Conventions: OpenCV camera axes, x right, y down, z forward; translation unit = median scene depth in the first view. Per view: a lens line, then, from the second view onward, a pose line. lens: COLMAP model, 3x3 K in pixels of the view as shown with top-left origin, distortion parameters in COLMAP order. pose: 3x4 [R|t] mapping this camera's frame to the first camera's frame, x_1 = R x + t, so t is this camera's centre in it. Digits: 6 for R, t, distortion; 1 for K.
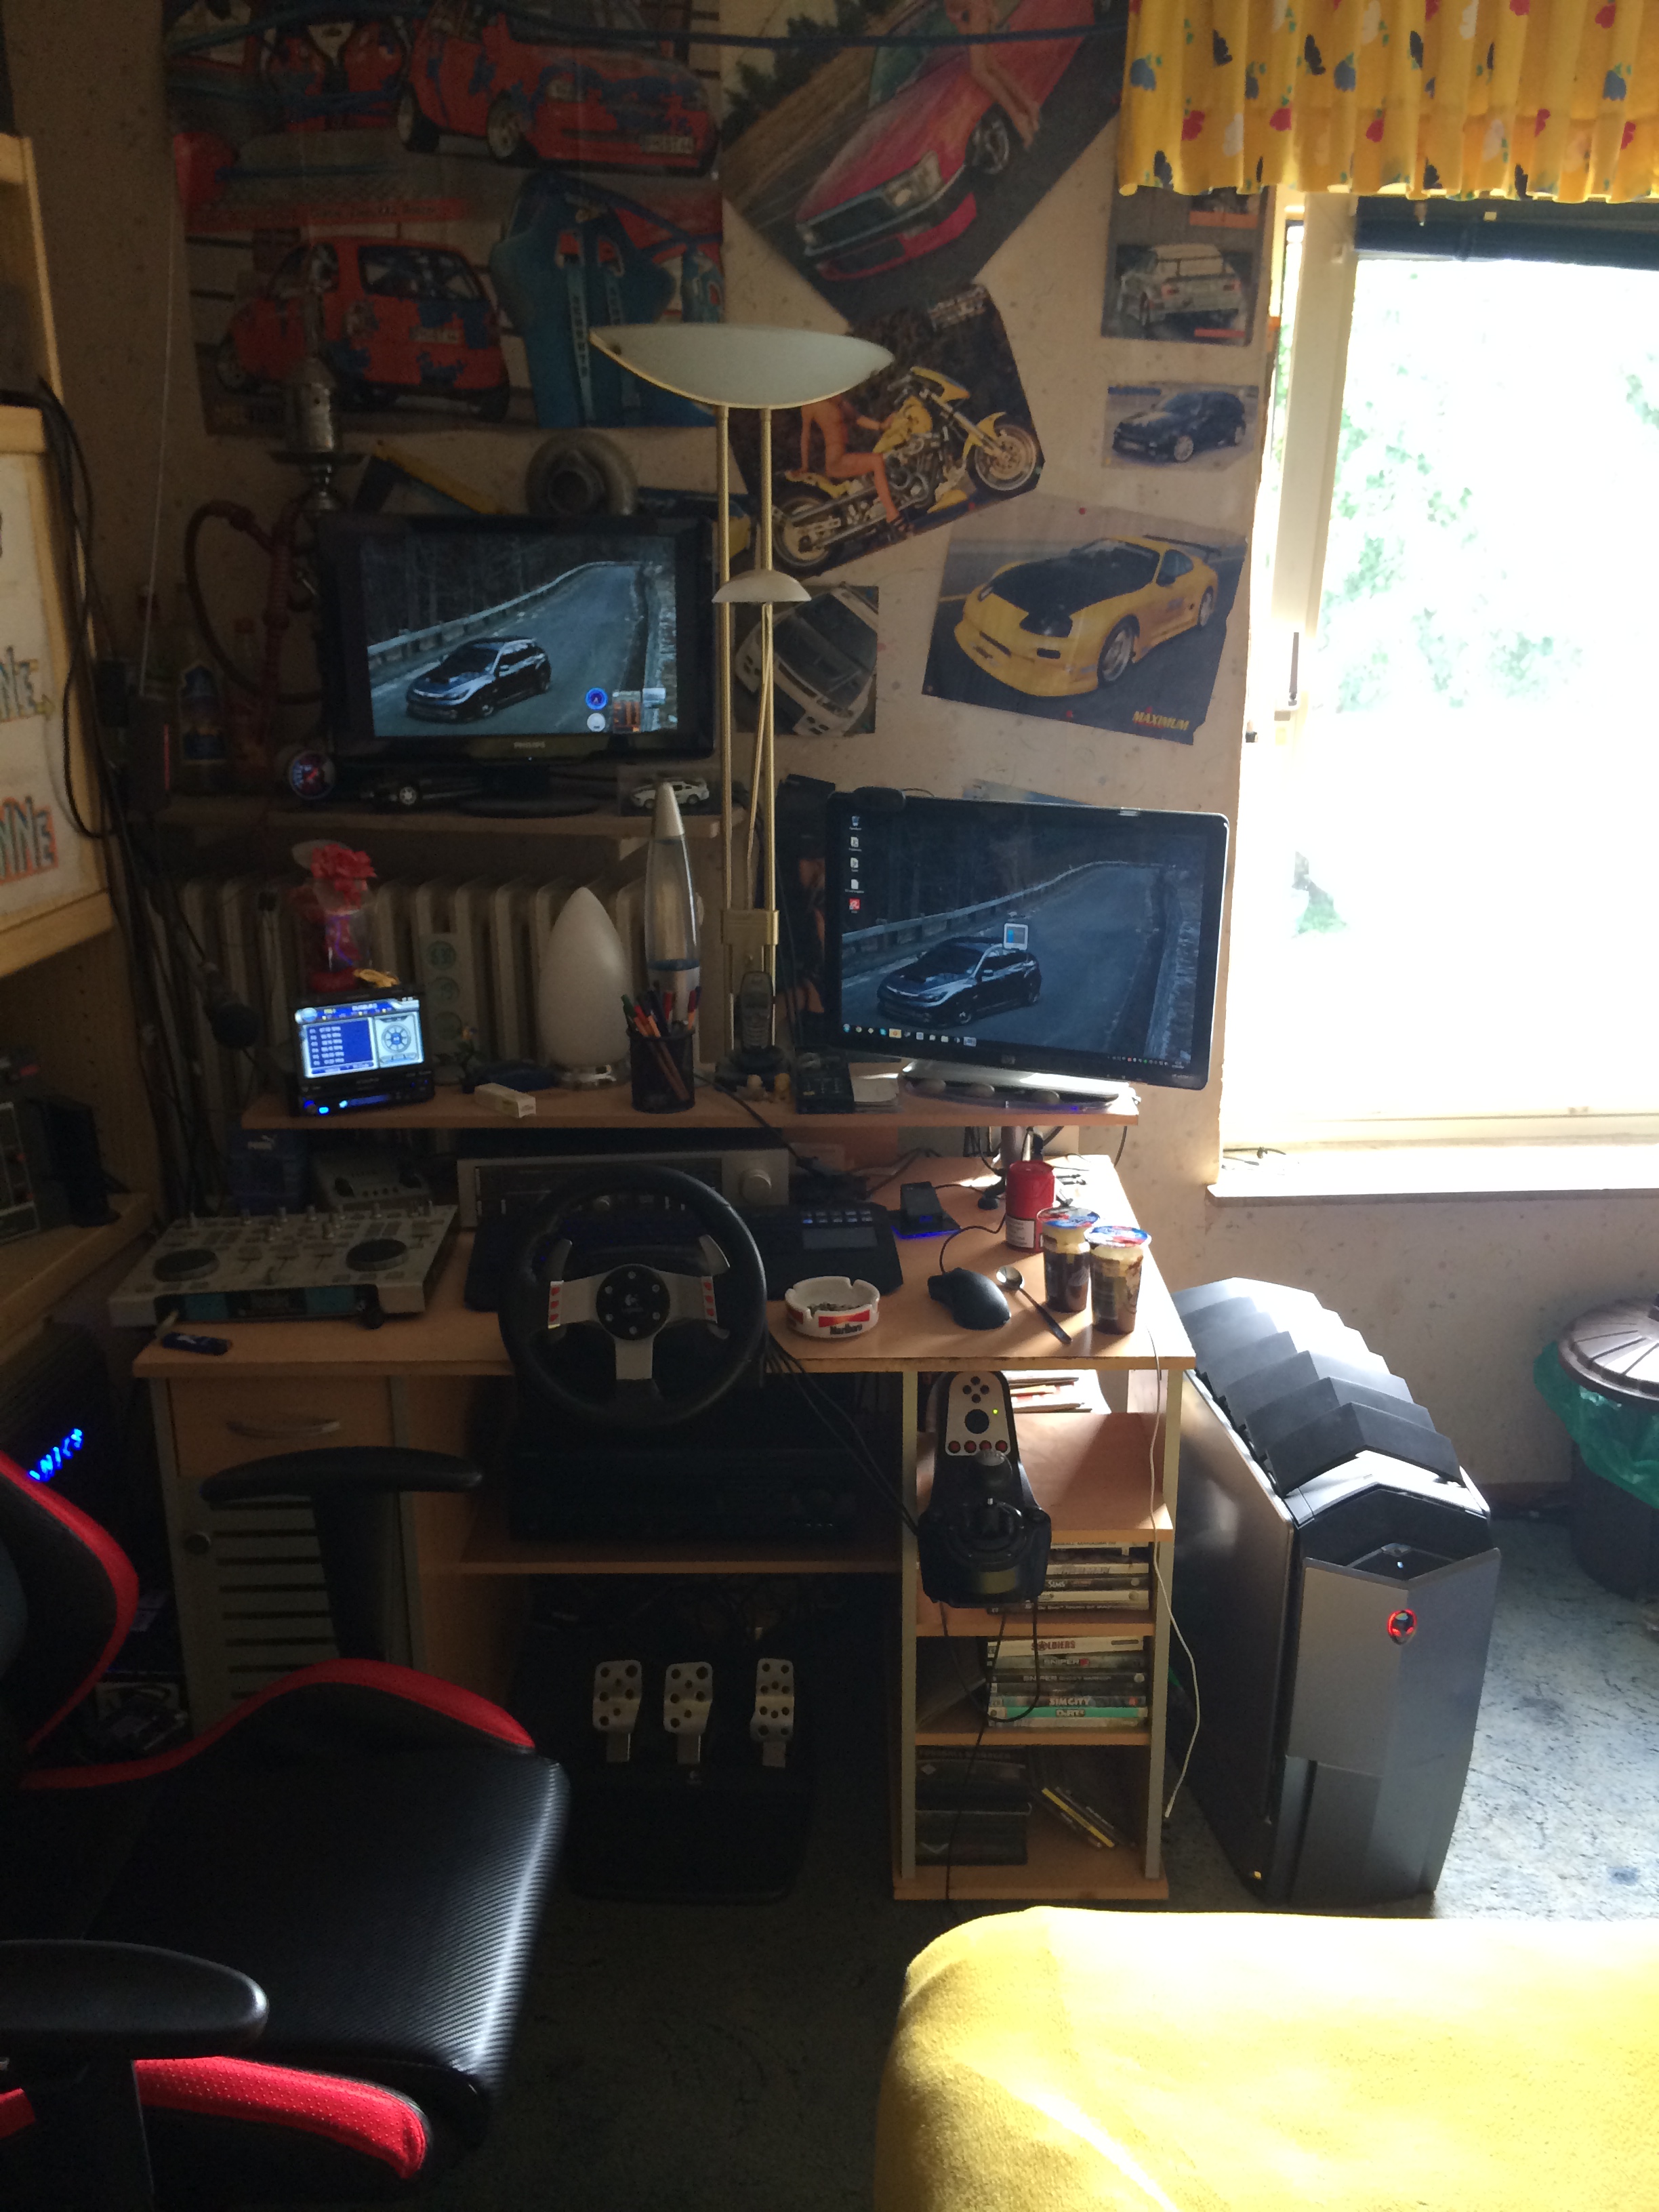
lens RADIAL K [[1893.0, 0, 821.6], [0, 1893.0, 1104.7], [0, 0, 1]] dist [0.055073, -0.048778]
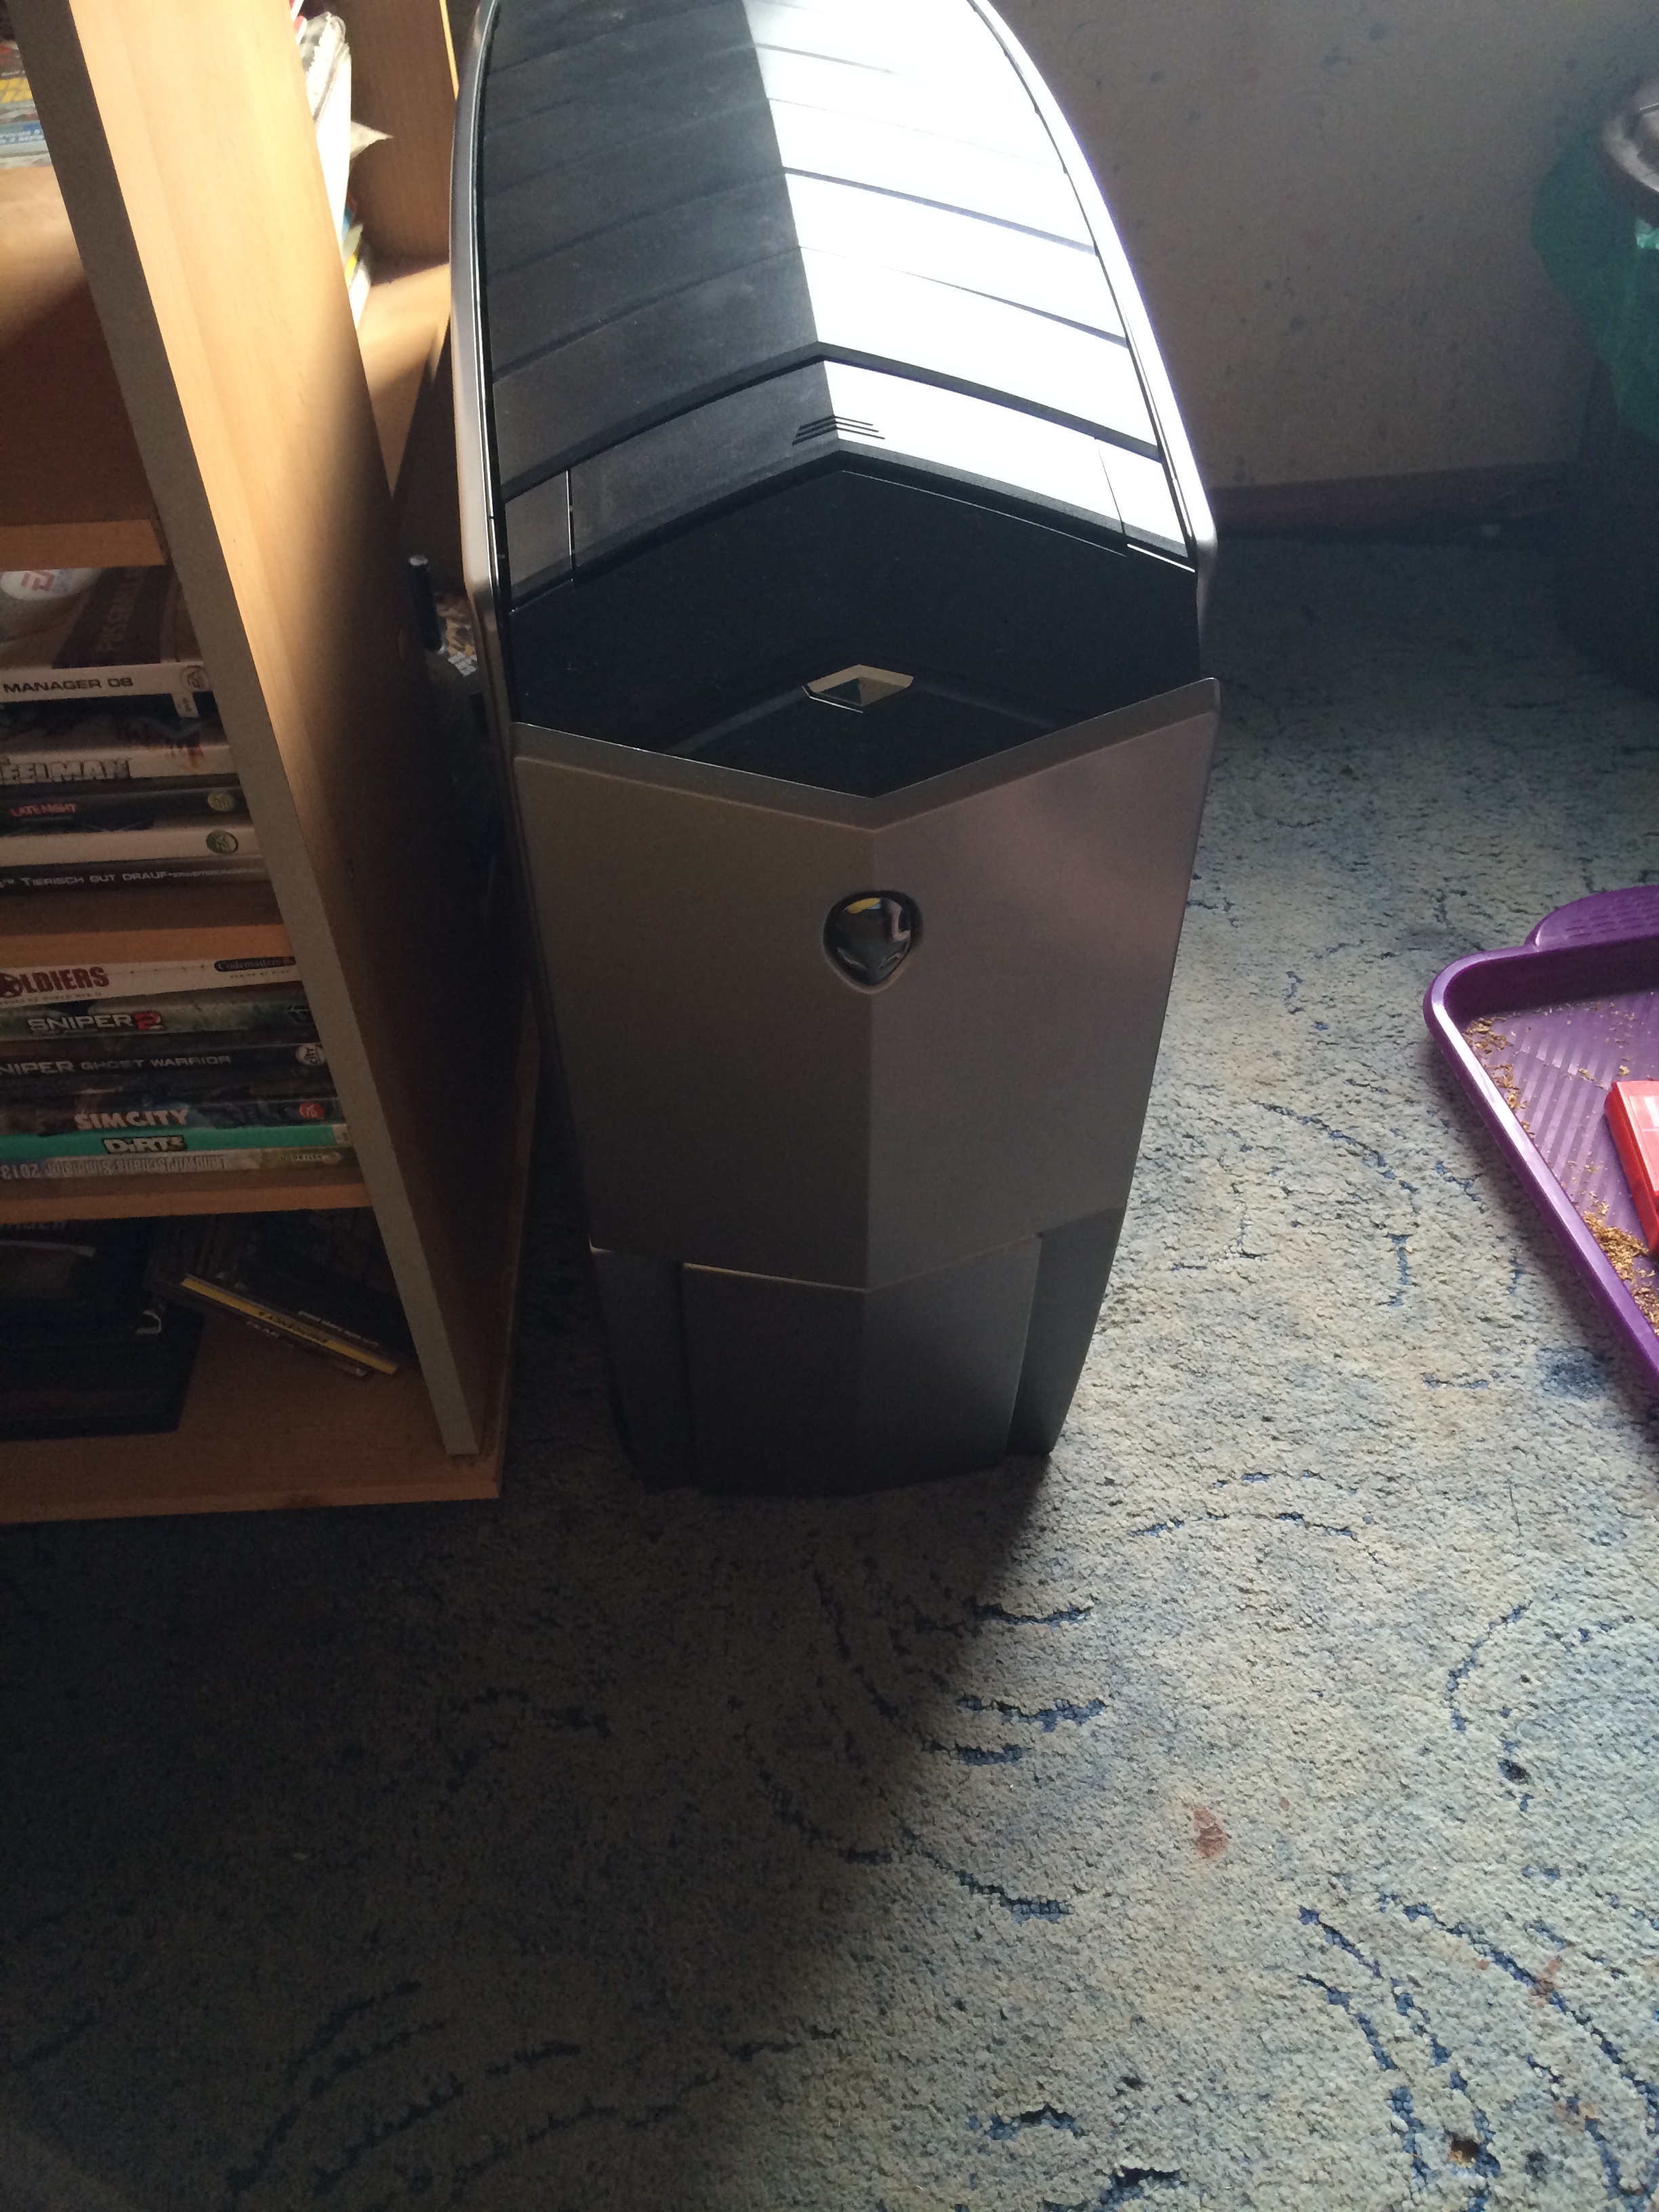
lens RADIAL K [[1893.0, 0, 825.8], [0, 1893.0, 1113.1], [0, 0, 1]] dist [0.055073, -0.048778]
pose [[0.998883, -0.043355, 0.018778, 0.245236], [0.029196, 0.878885, 0.476139, 0.140931], [-0.037146, -0.475059, 0.879169, 0.657711]]
